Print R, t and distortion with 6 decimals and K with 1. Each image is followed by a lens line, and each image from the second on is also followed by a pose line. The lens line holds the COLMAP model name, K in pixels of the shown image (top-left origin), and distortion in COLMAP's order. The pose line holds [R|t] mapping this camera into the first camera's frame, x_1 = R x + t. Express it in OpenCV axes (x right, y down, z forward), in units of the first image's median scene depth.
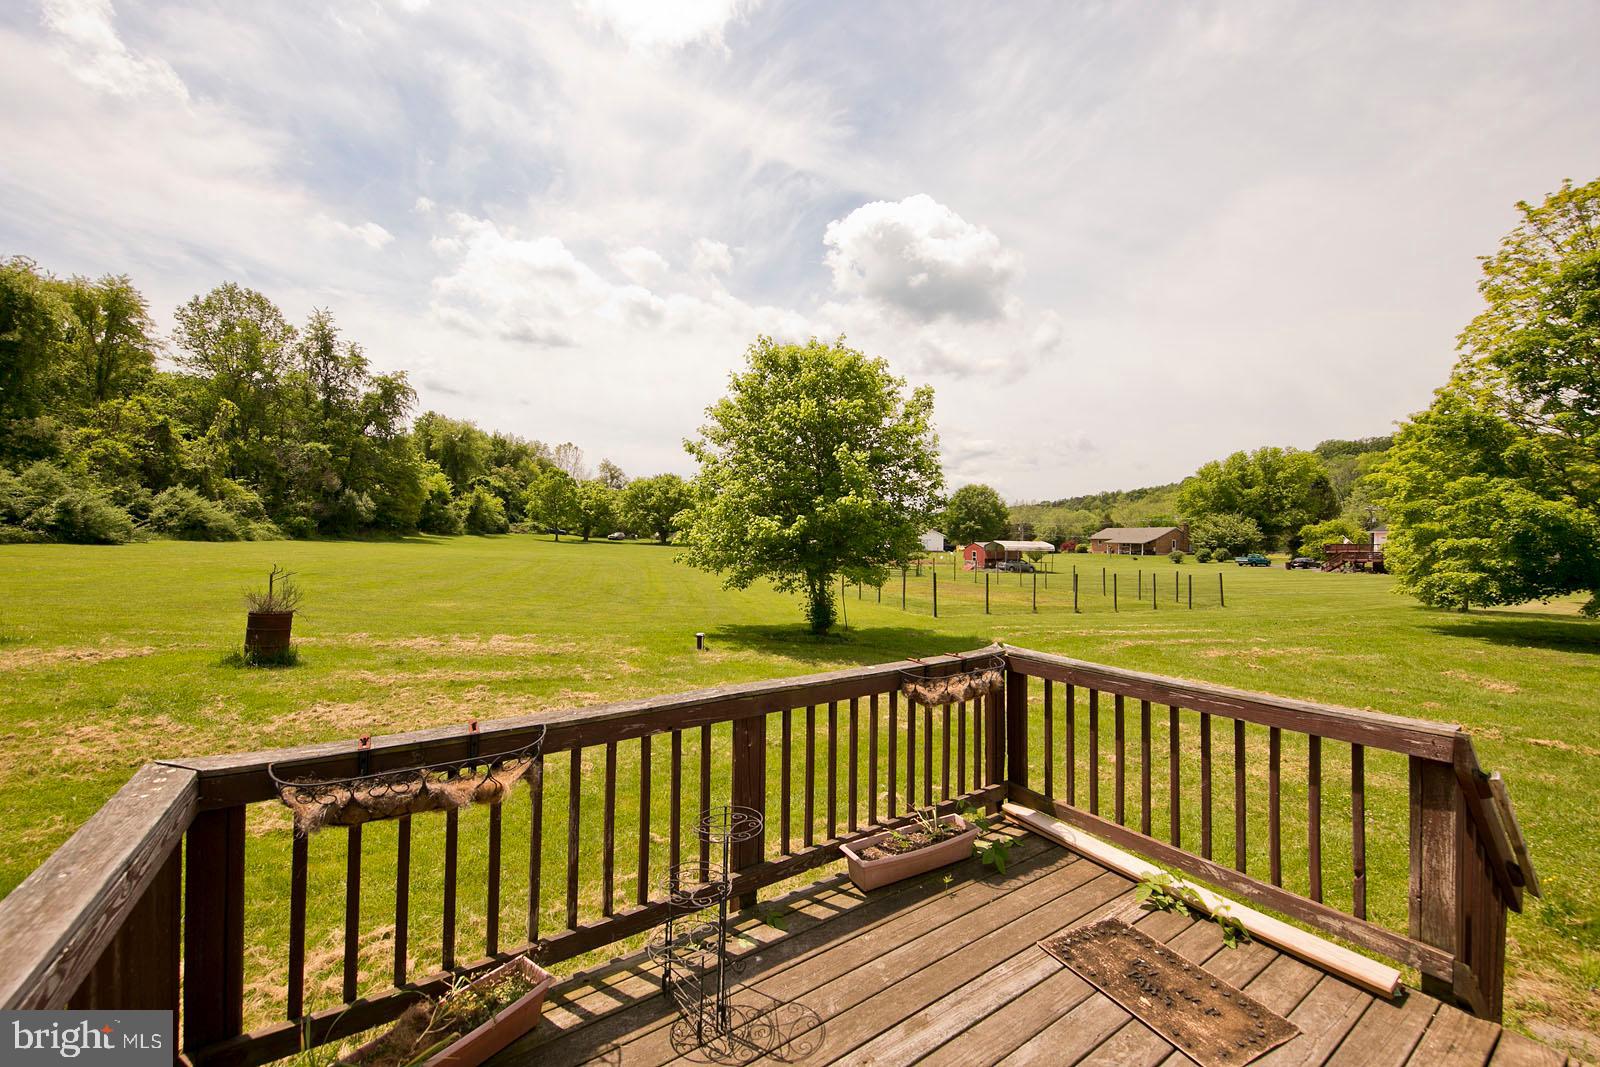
lens RADIAL K [[627.3, 0, 792.8], [0, 627.3, 531.3], [0, 0, 1]] dist [0.002017, -0.000293]
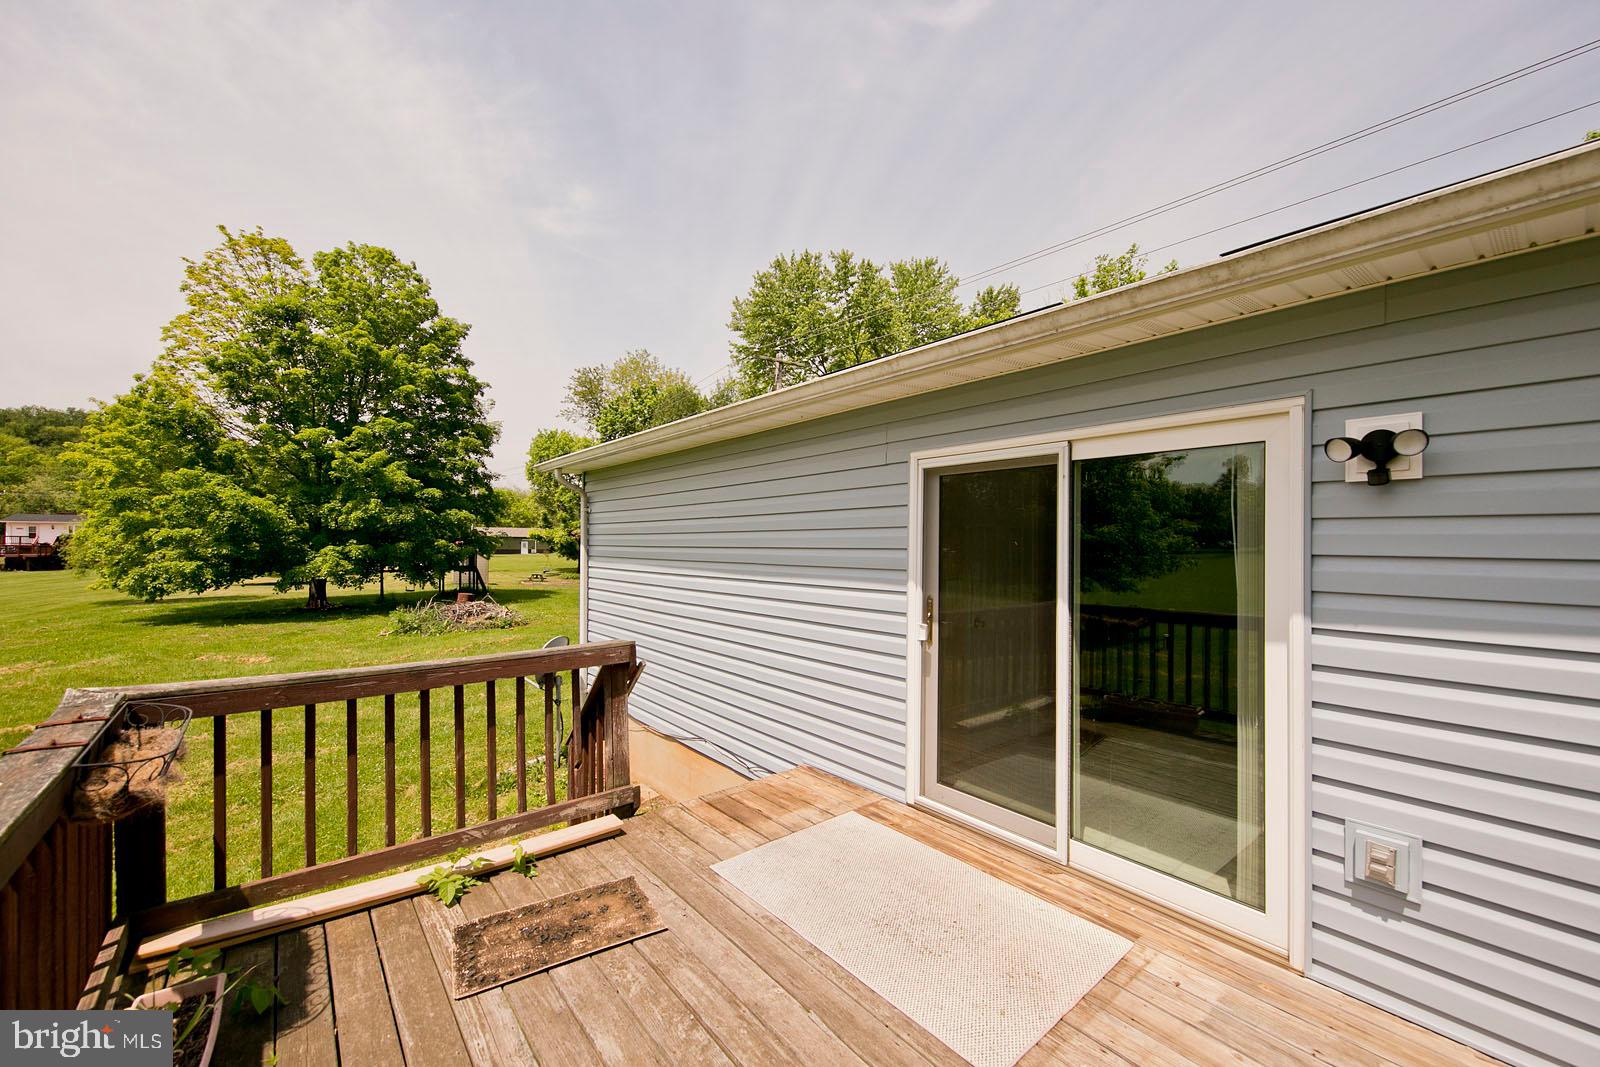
lens RADIAL K [[627.3, 0, 812.4], [0, 627.3, 533.6], [0, 0, 1]] dist [0.002017, -0.000293]
pose [[-0.113140, 0.005595, 0.993563, -0.068568], [-0.020723, 0.999753, -0.007989, 0.006725], [-0.993363, -0.021493, -0.112996, 0.092162]]
